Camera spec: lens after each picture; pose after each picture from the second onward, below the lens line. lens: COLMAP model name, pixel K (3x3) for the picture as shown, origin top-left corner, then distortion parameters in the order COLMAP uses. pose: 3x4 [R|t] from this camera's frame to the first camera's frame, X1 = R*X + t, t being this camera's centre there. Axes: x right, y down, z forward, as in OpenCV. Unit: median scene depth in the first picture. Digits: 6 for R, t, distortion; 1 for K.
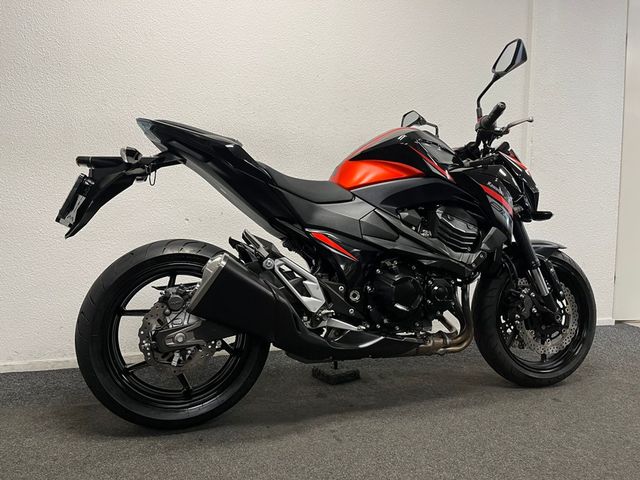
lens RADIAL K [[492.9, 0, 319.5], [0, 492.9, 240.7], [0, 0, 1]] dist [0.039575, -0.038347]
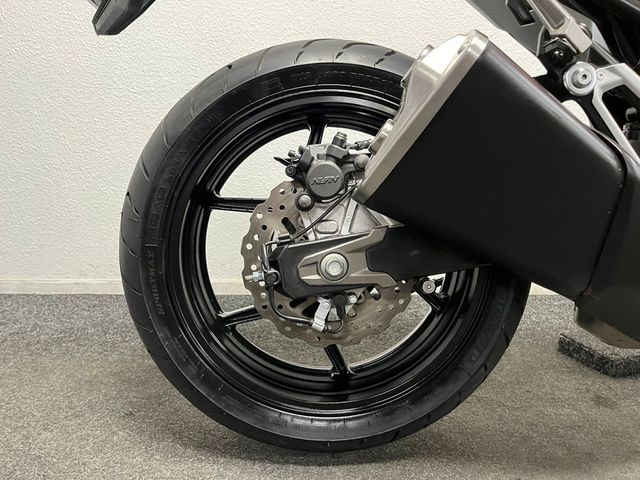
lens RADIAL K [[492.9, 0, 318.2], [0, 492.9, 241.4], [0, 0, 1]] dist [0.039575, -0.038347]
pose [[0.964703, 0.061422, -0.256076, -0.175849], [-0.023742, 0.988745, 0.147716, 0.107542], [0.262266, -0.136422, 0.955304, 0.561929]]
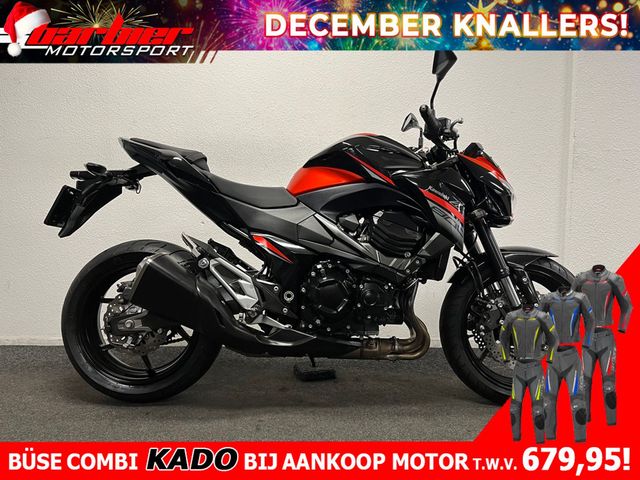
lens RADIAL K [[492.9, 0, 319.5], [0, 492.9, 237.1], [0, 0, 1]] dist [0.039575, -0.038347]
pose [[0.953207, 0.014358, -0.301976, 0.459393], [-0.017276, 0.999826, -0.006993, -0.008636], [0.301823, 0.011883, 0.953290, 0.010476]]
